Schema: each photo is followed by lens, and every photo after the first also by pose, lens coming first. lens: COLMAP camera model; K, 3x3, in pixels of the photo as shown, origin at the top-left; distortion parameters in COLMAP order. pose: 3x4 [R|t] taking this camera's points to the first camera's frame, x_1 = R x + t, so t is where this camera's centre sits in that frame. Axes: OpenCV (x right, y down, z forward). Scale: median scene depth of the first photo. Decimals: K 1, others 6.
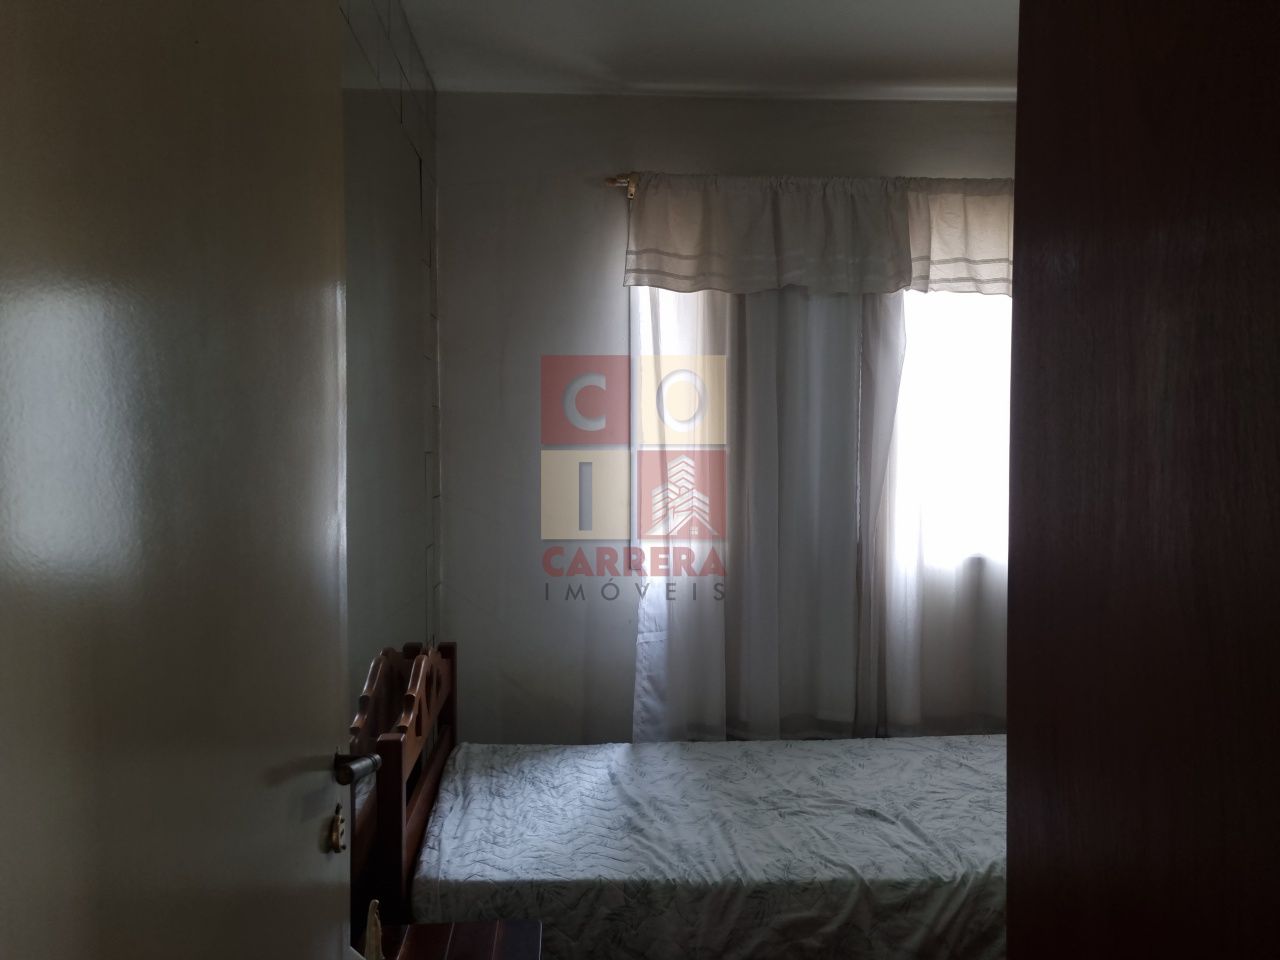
lens RADIAL K [[971.8, 0, 639.0], [0, 971.8, 482.7], [0, 0, 1]] dist [0.044411, -0.021591]
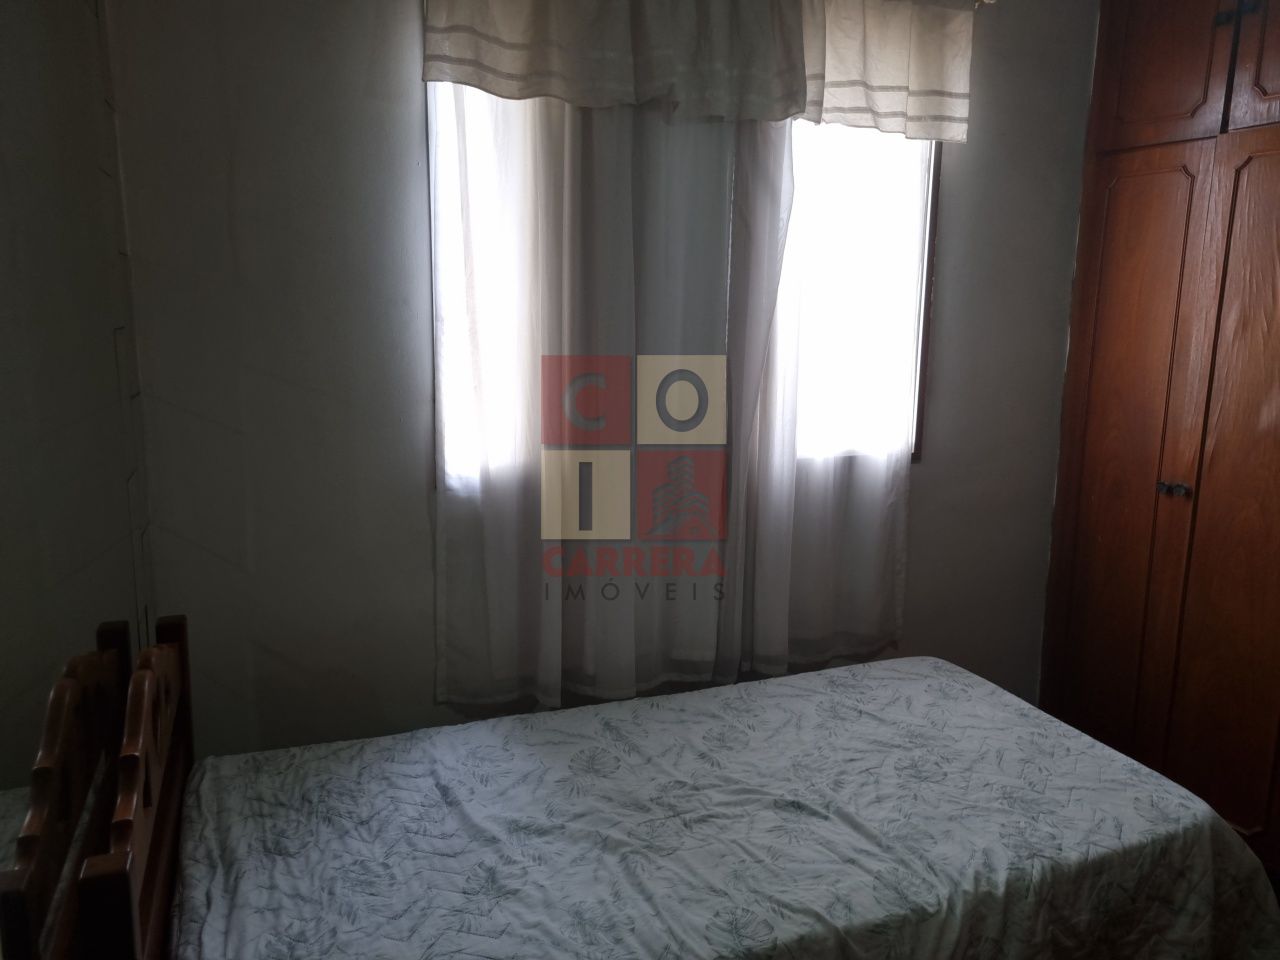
lens RADIAL K [[971.8, 0, 648.4], [0, 971.8, 475.8], [0, 0, 1]] dist [0.044411, -0.021591]
pose [[0.953596, -0.037575, 0.298736, -0.088151], [-0.004297, 0.990383, 0.138286, -0.027372], [-0.301060, -0.133153, 0.944263, 0.302300]]
